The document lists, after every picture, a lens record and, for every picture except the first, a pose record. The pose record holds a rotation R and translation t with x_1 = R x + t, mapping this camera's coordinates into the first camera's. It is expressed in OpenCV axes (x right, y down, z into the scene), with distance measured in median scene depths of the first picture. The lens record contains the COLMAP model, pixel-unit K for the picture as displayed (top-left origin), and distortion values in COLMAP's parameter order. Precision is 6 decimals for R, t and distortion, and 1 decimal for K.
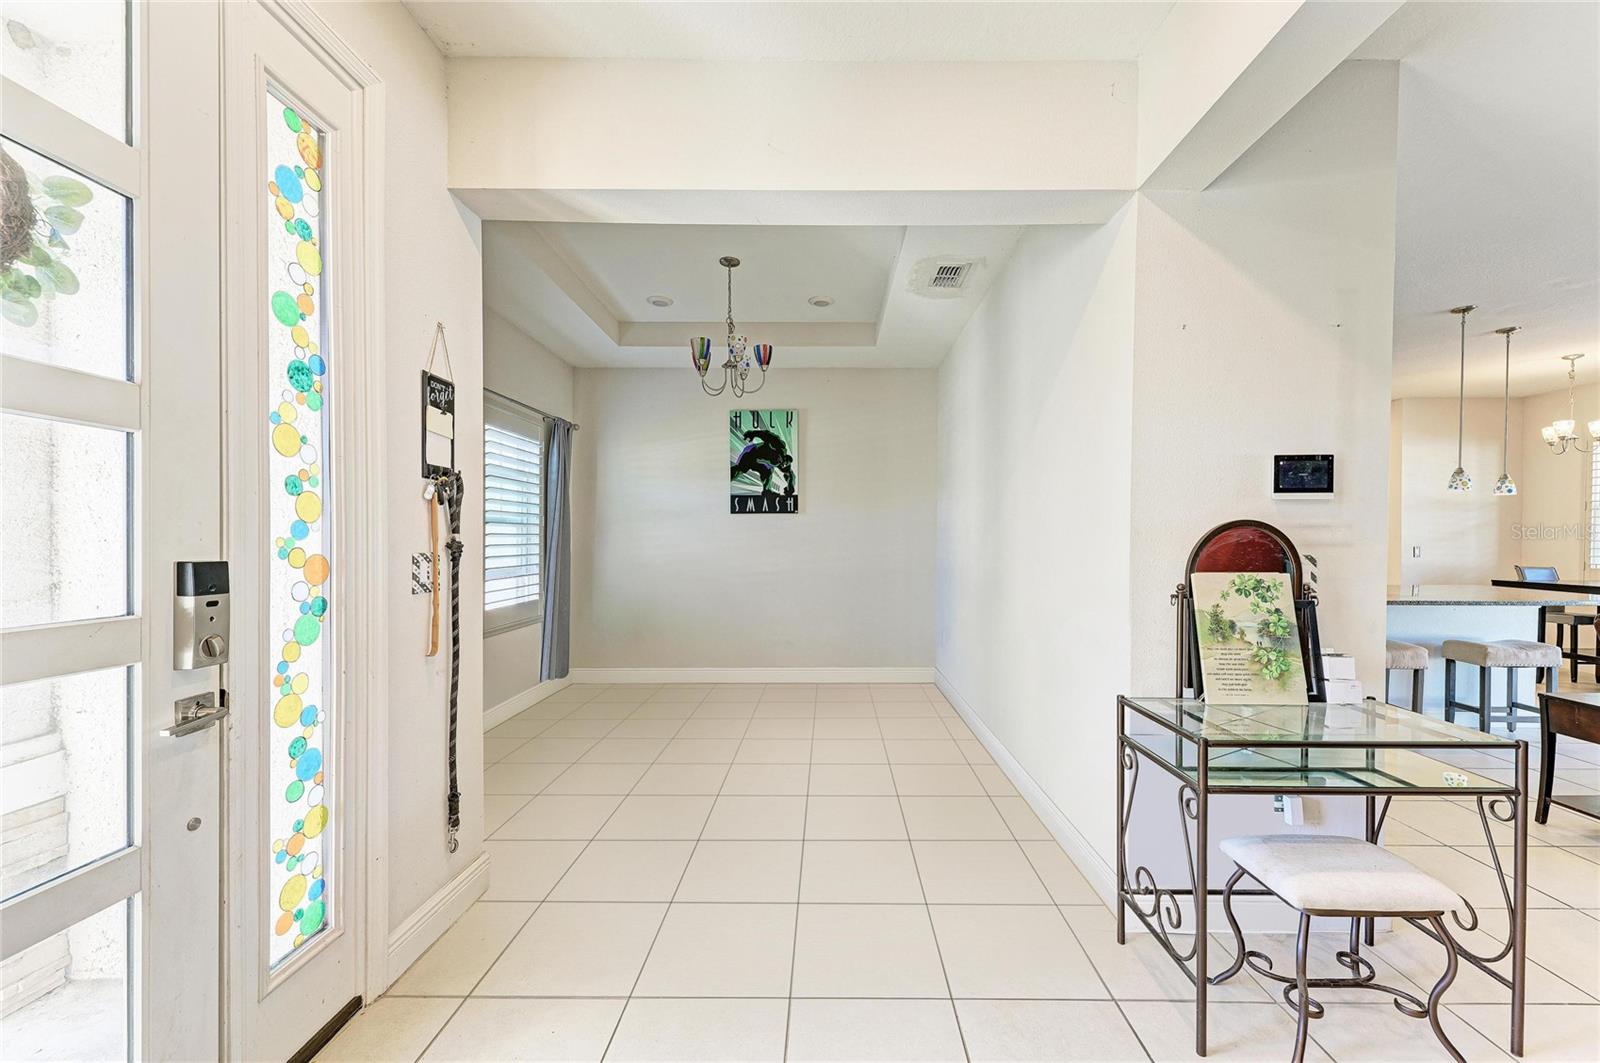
lens RADIAL K [[624.1, 0, 826.5], [0, 624.1, 551.2], [0, 0, 1]] dist [0.017744, -0.005113]
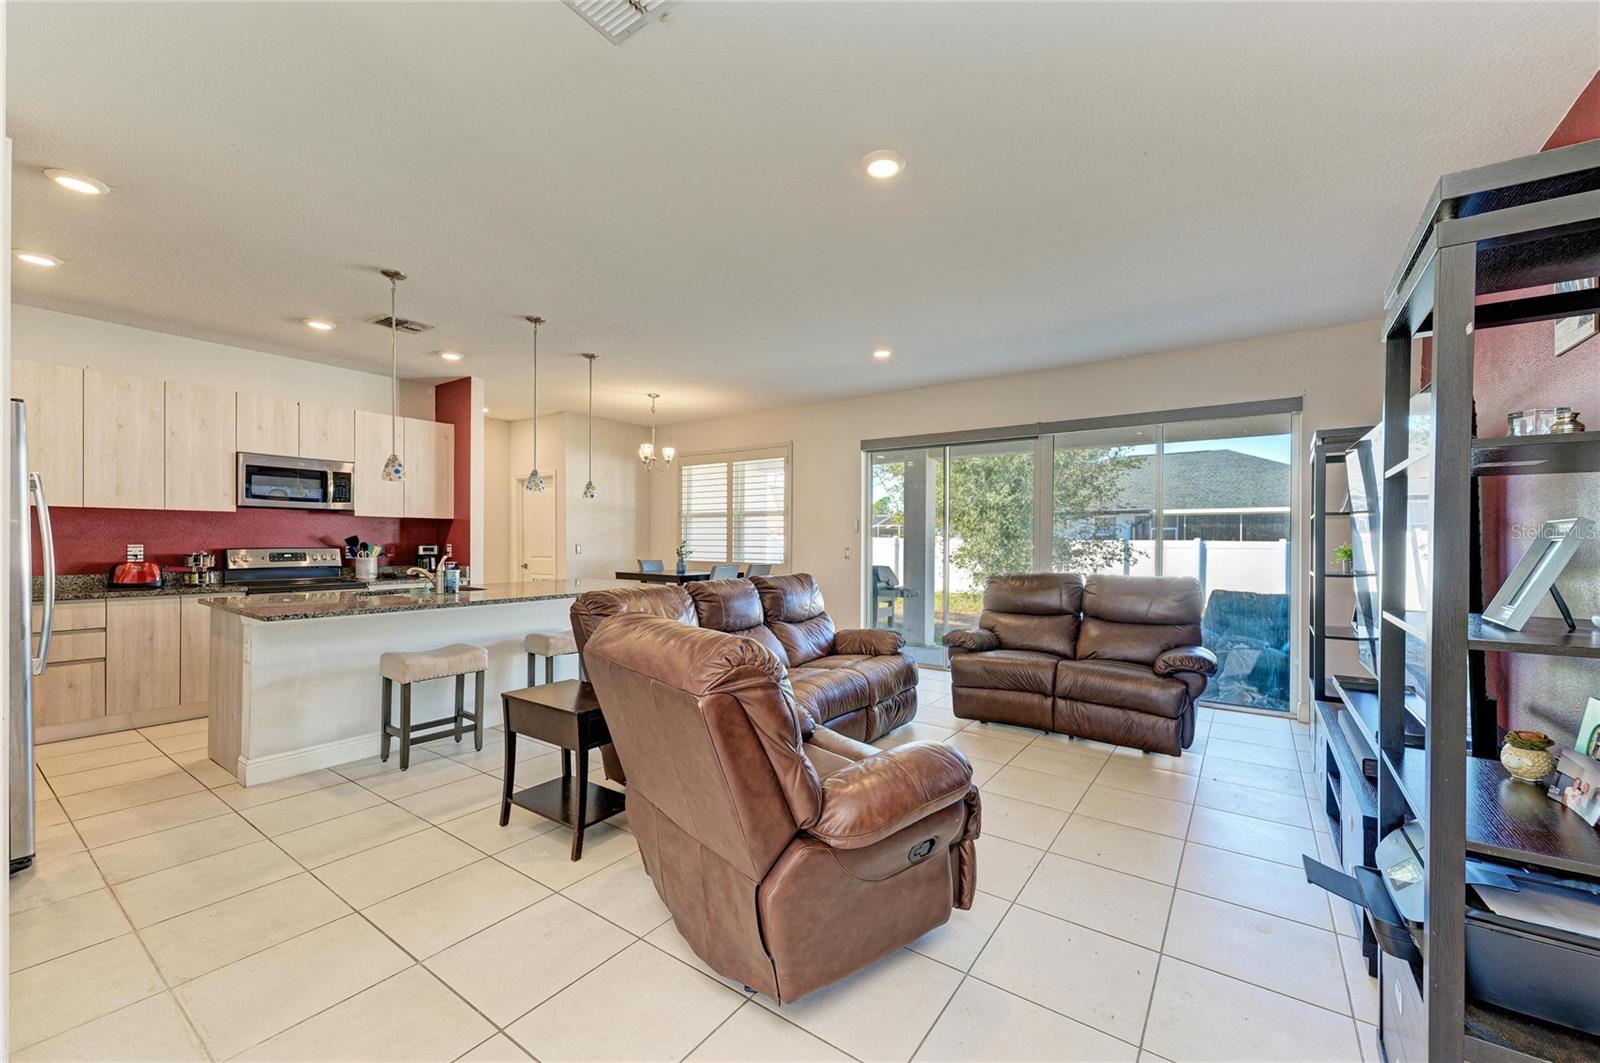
lens RADIAL K [[624.1, 0, 805.2], [0, 624.1, 544.6], [0, 0, 1]] dist [0.017744, -0.005113]
pose [[0.582190, -0.002925, 0.813047, 0.901614], [0.009452, 0.999950, -0.003170, -0.000526], [-0.812997, 0.009531, 0.582189, 0.073130]]
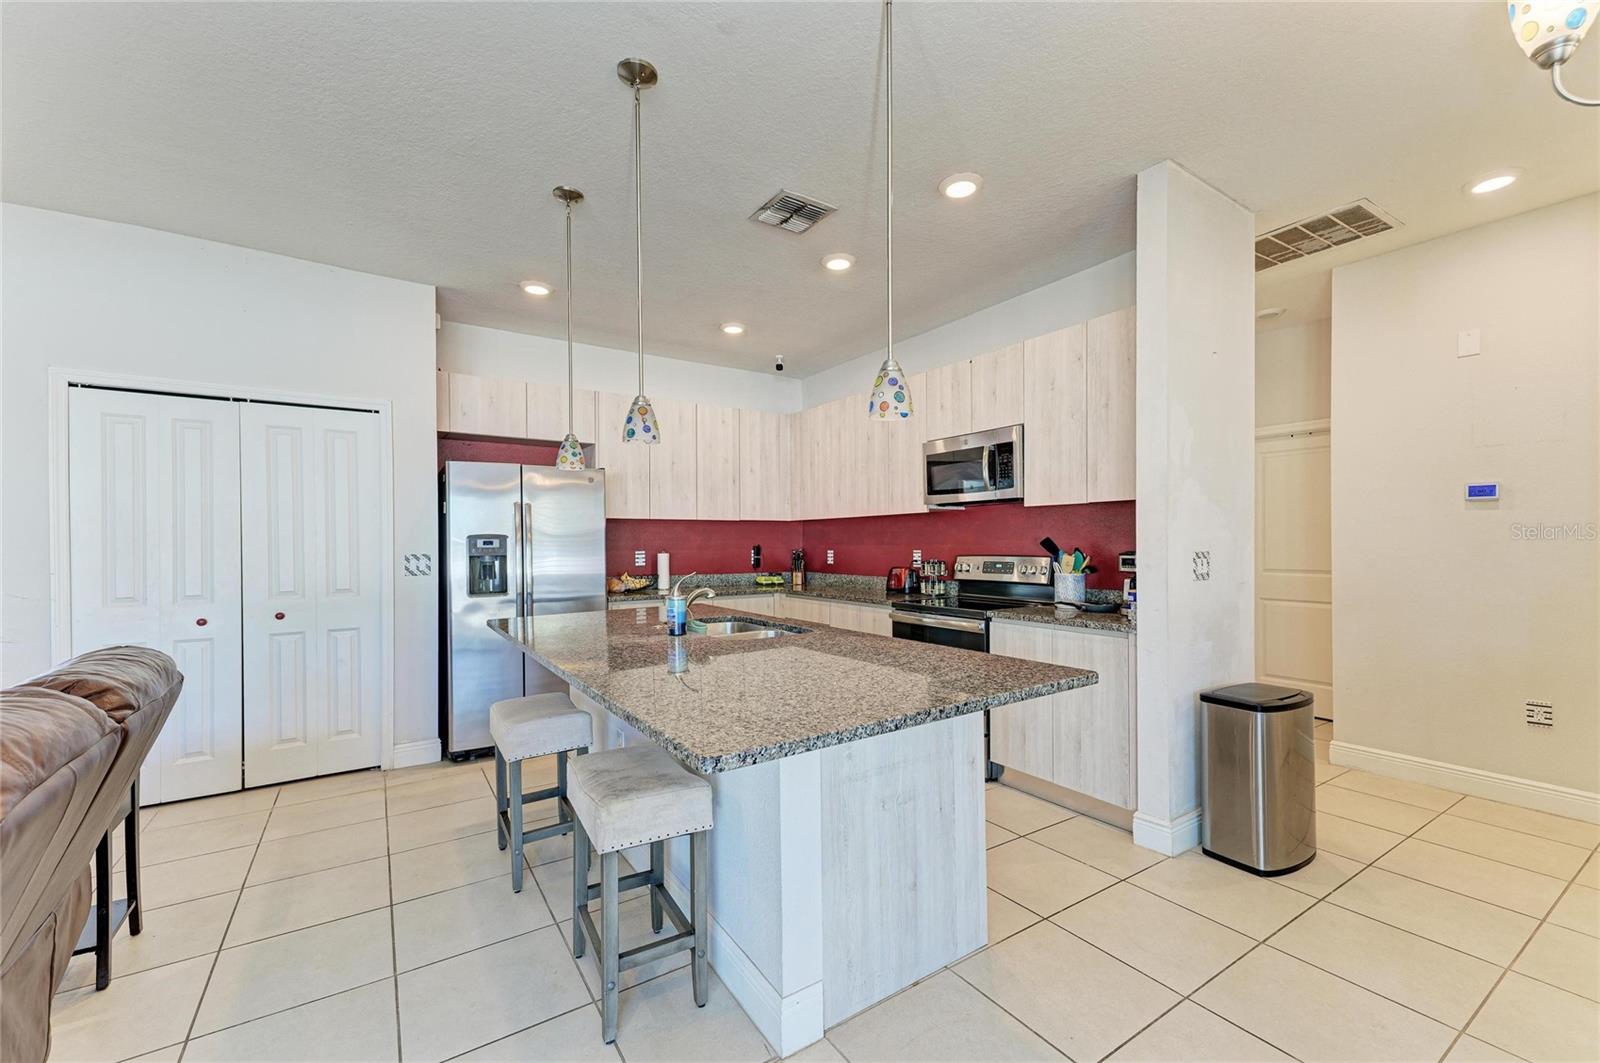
lens RADIAL K [[655.8, 0, 801.2], [0, 655.8, 543.9], [0, 0, 1]] dist [0.013957, -0.001508]
pose [[0.553351, -0.003207, -0.832942, 3.191372], [-0.006868, 0.999941, -0.008413, -0.031023], [0.832920, 0.010376, 0.553297, 1.749325]]
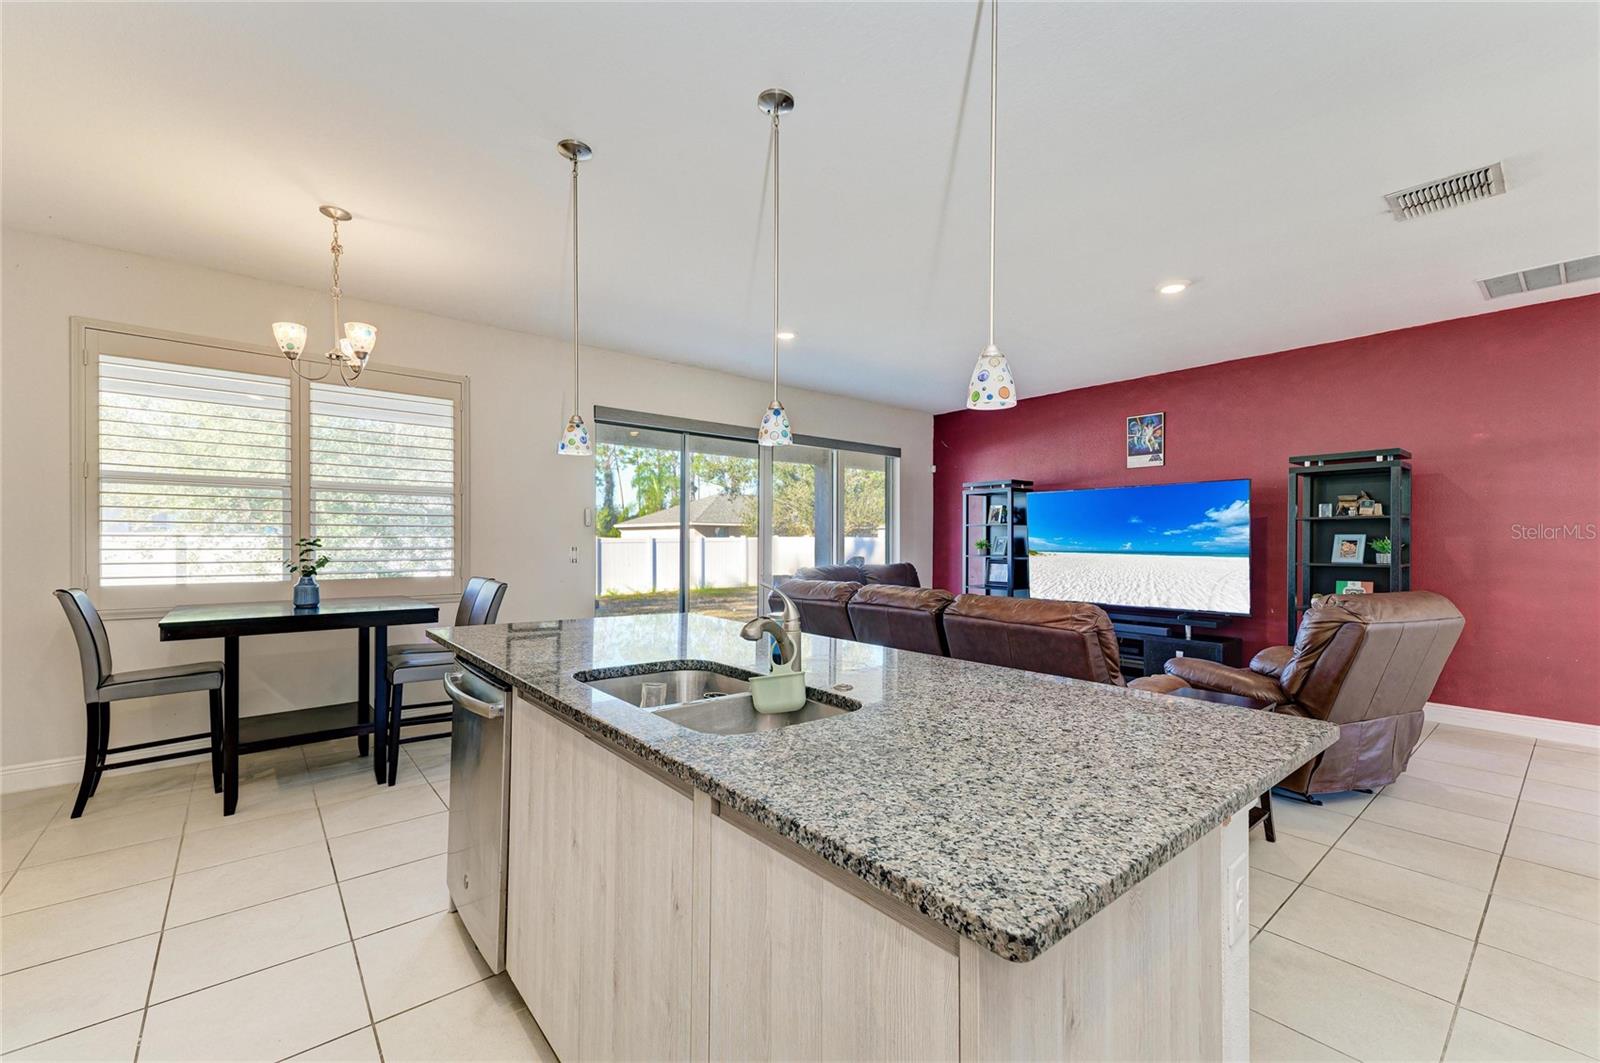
lens RADIAL K [[655.8, 0, 811.5], [0, 655.8, 537.4], [0, 0, 1]] dist [0.013957, -0.001508]
pose [[-0.651264, -0.000384, 0.758851, 1.204727], [0.008032, 0.999940, 0.007399, -0.045590], [-0.758808, 0.010913, -0.651223, 2.848624]]
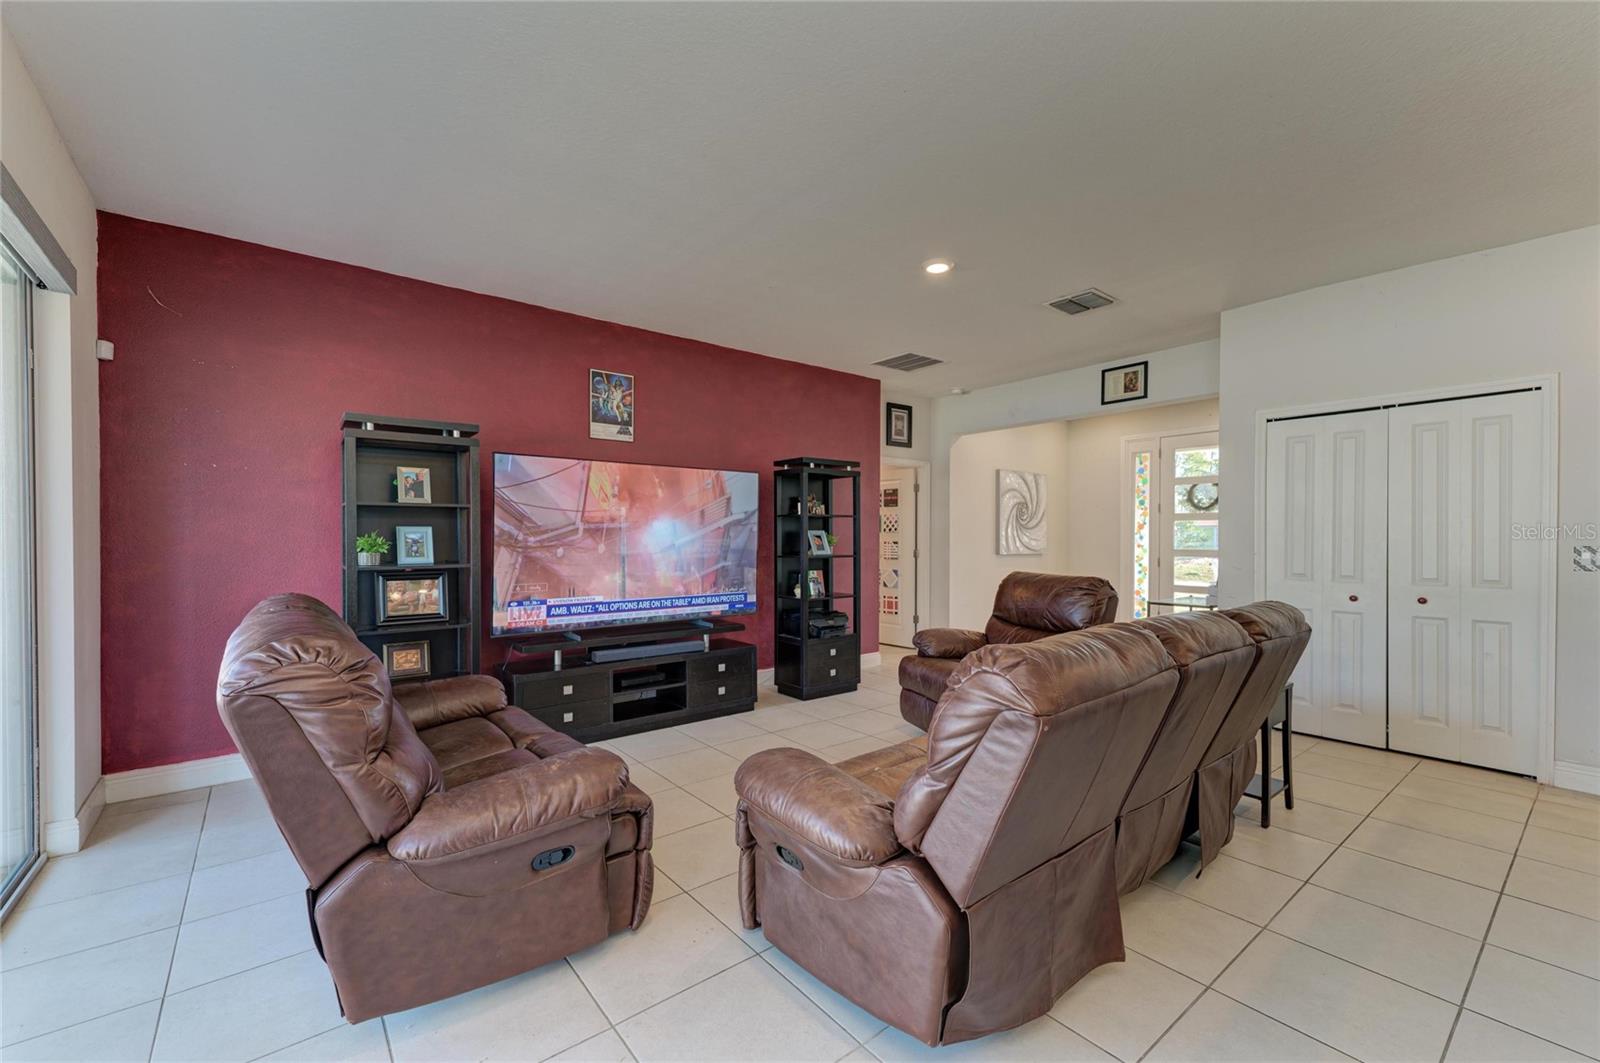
lens RADIAL K [[655.8, 0, 807.6], [0, 655.8, 538.5], [0, 0, 1]] dist [0.013957, -0.001508]
pose [[-0.776514, -0.001807, -0.630097, 3.513757], [-0.013071, 0.999827, 0.013241, -0.024699], [0.629964, 0.018518, -0.776404, 1.930014]]
